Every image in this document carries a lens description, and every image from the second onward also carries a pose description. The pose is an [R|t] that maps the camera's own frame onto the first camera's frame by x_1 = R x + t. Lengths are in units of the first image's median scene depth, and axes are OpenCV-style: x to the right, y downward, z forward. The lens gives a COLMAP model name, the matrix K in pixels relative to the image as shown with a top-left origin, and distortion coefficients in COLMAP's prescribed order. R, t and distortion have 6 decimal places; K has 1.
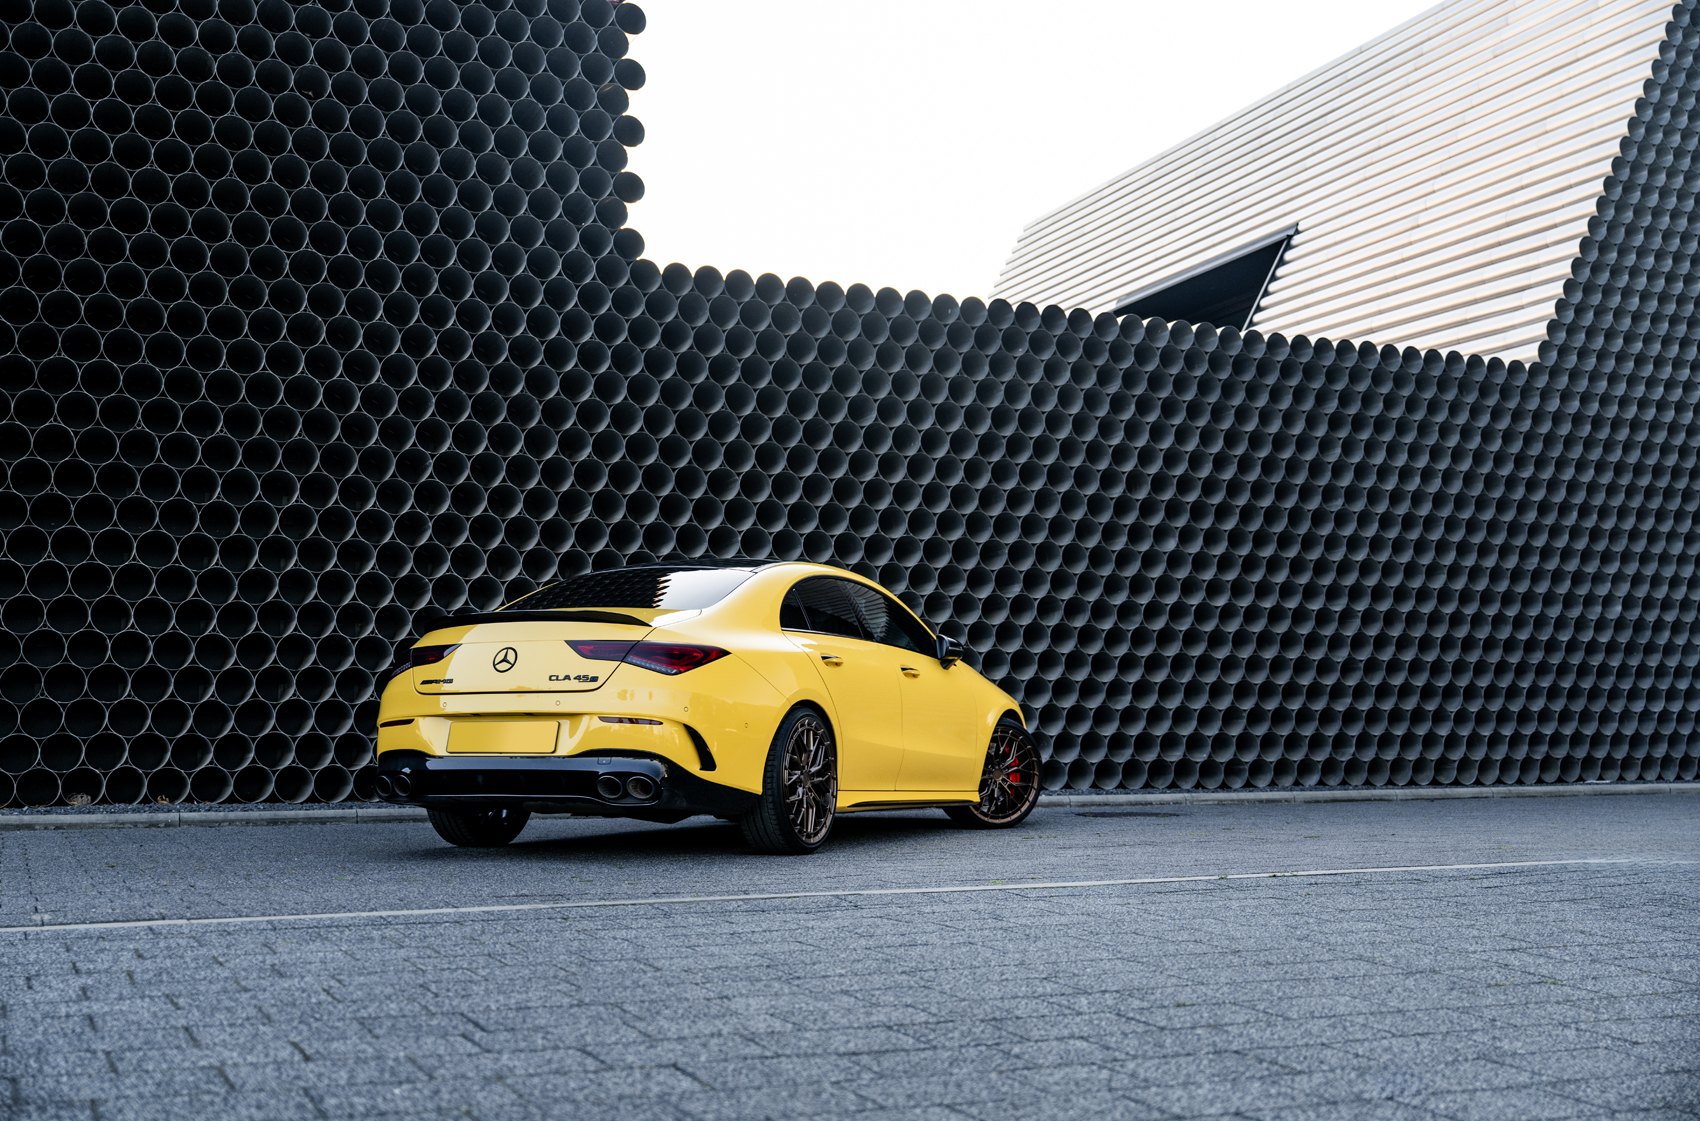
lens RADIAL K [[1786.6, 0, 841.8], [0, 1786.6, 553.7], [0, 0, 1]] dist [-0.018854, 0.000000]
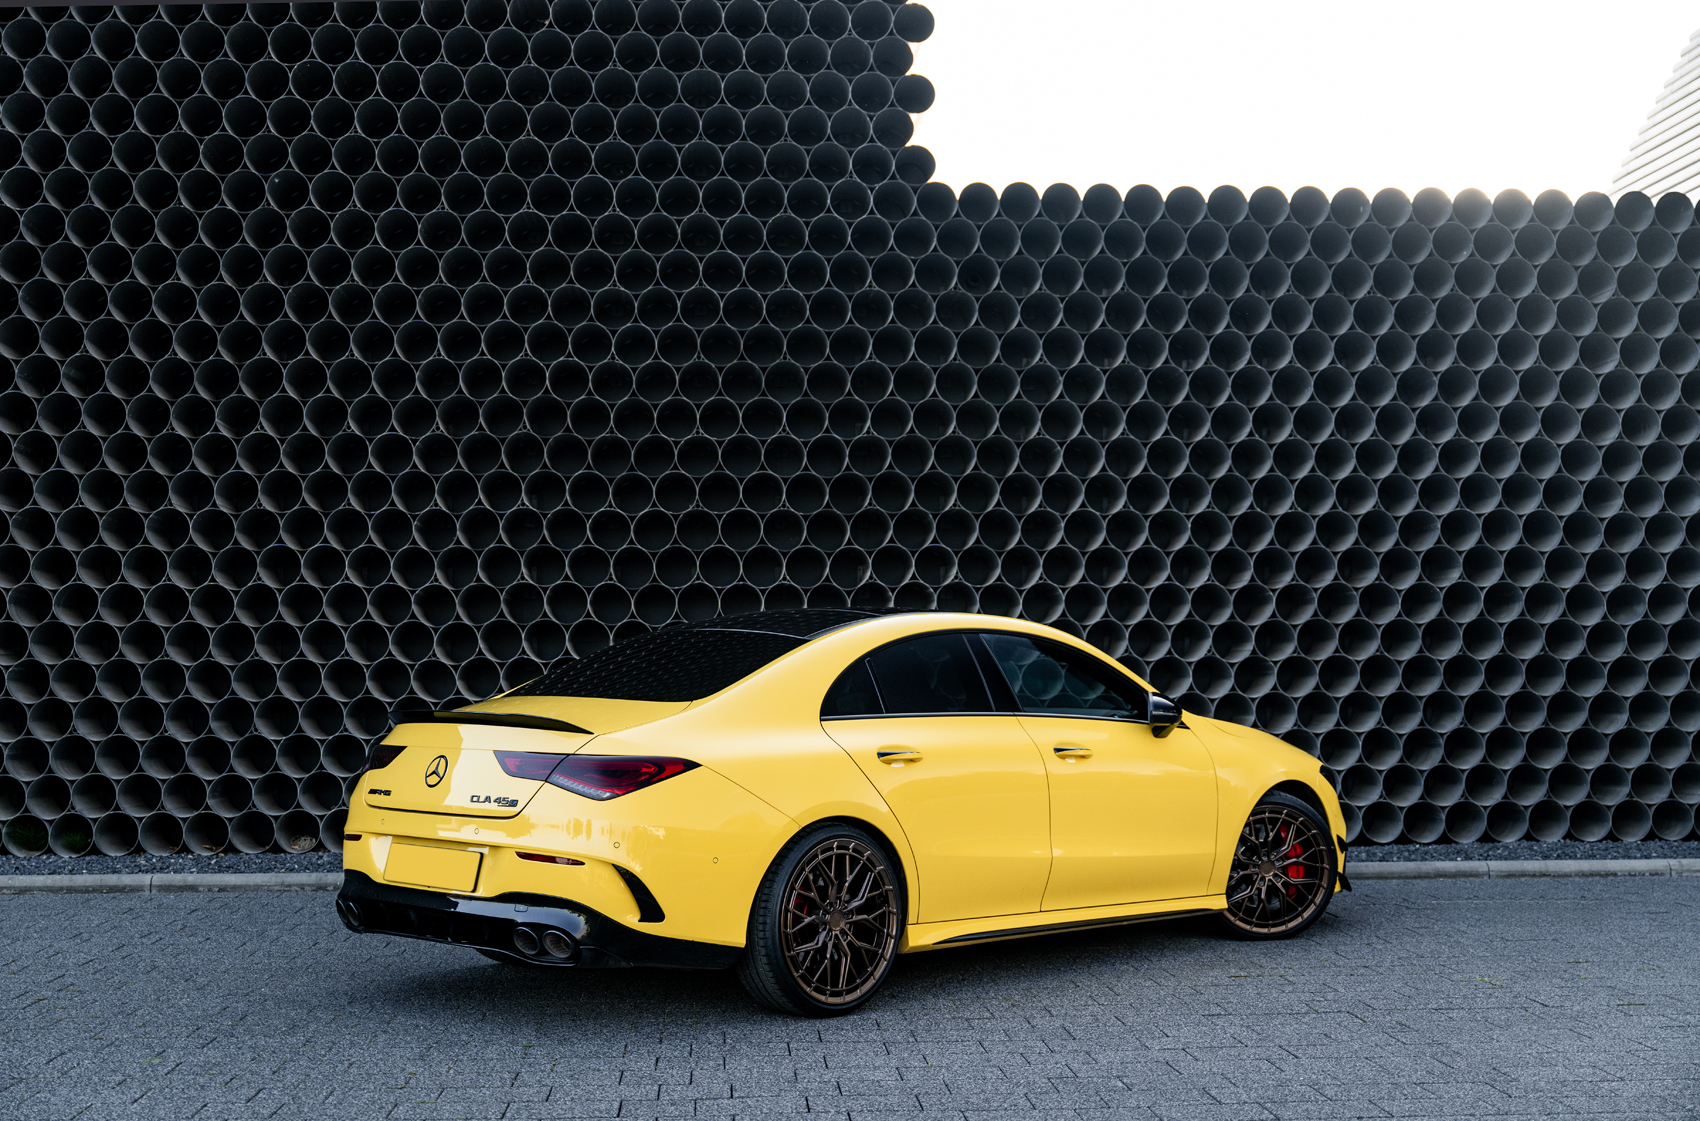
lens RADIAL K [[2030.3, 0, 853.5], [0, 2030.3, 569.8], [0, 0, 1]] dist [-0.008482, 0.000000]
pose [[0.933350, -0.013059, -0.358729, 0.273468], [0.036151, 0.997677, 0.057739, -0.066936], [0.357141, -0.066859, 0.931654, 0.179609]]
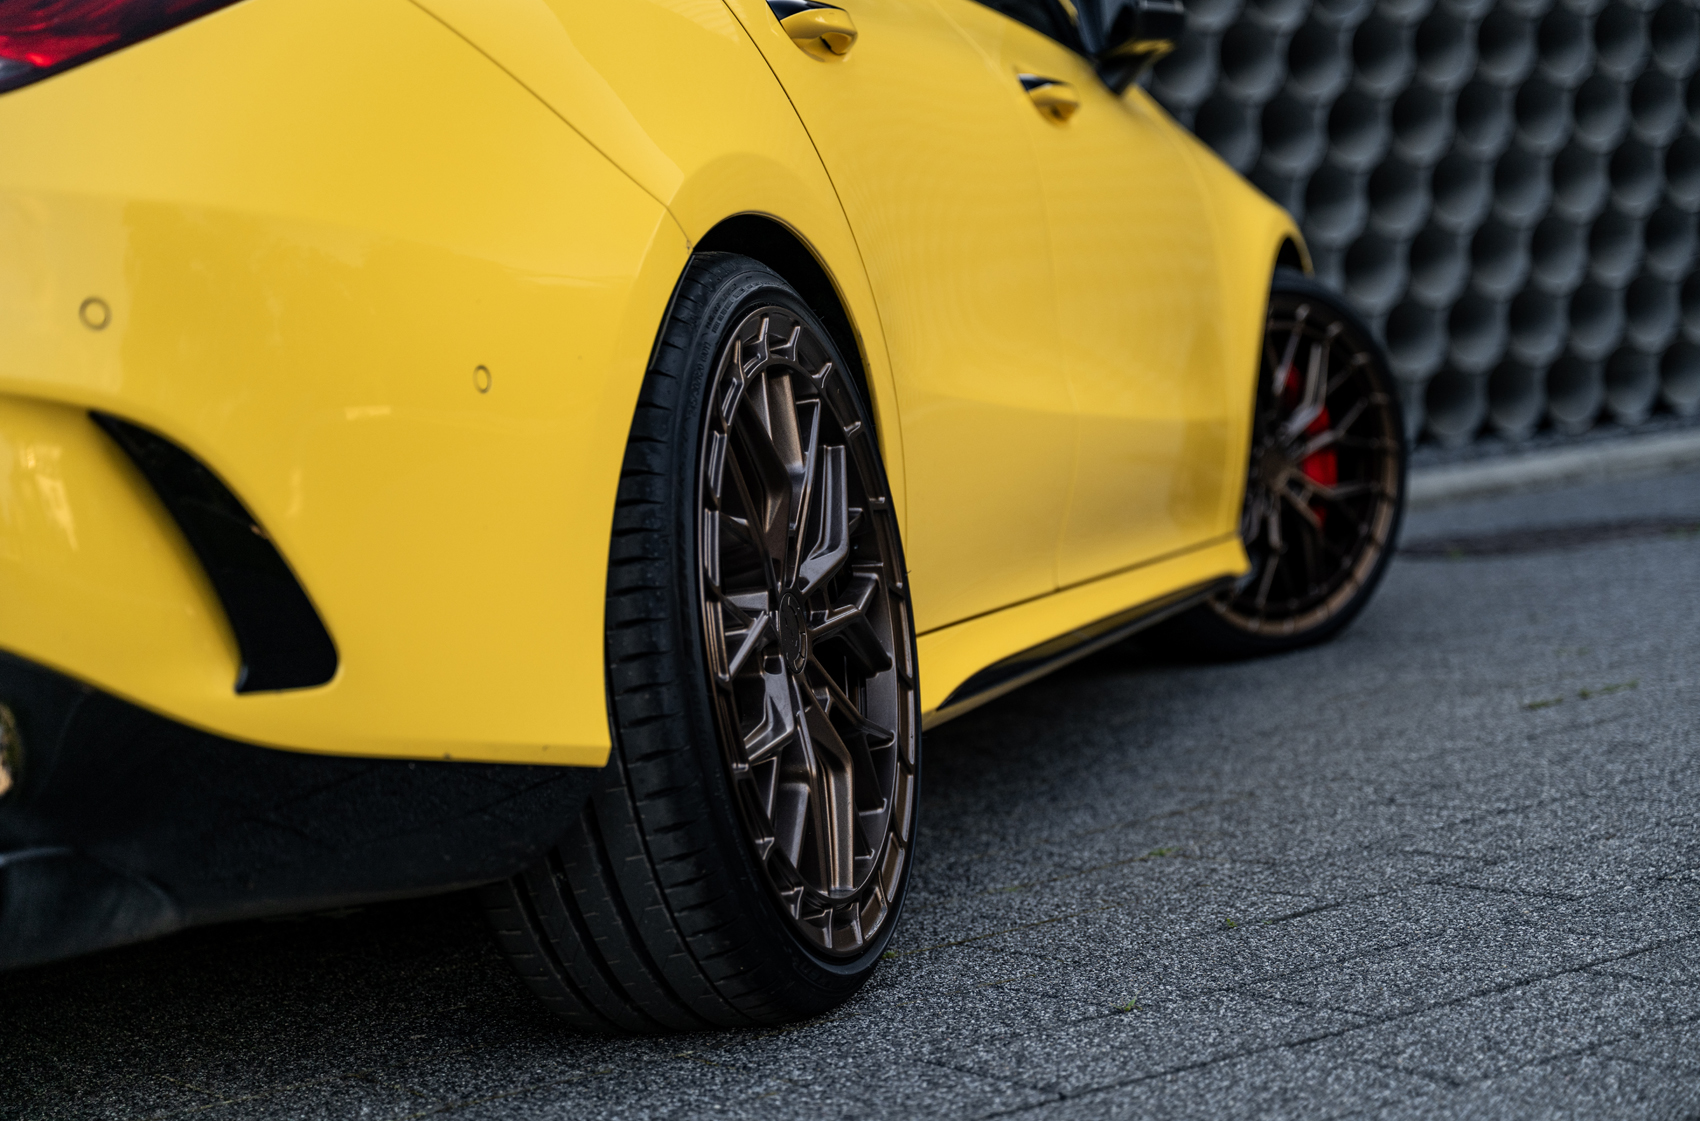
lens RADIAL K [[3318.5, 0, 848.8], [0, 3318.5, 558.5], [0, 0, 1]] dist [0.177826, 0.000000]
pose [[0.986893, -0.118052, 0.110031, -0.047723], [0.099835, 0.982303, 0.158472, 0.057120], [-0.126792, -0.145410, 0.981213, 0.589059]]
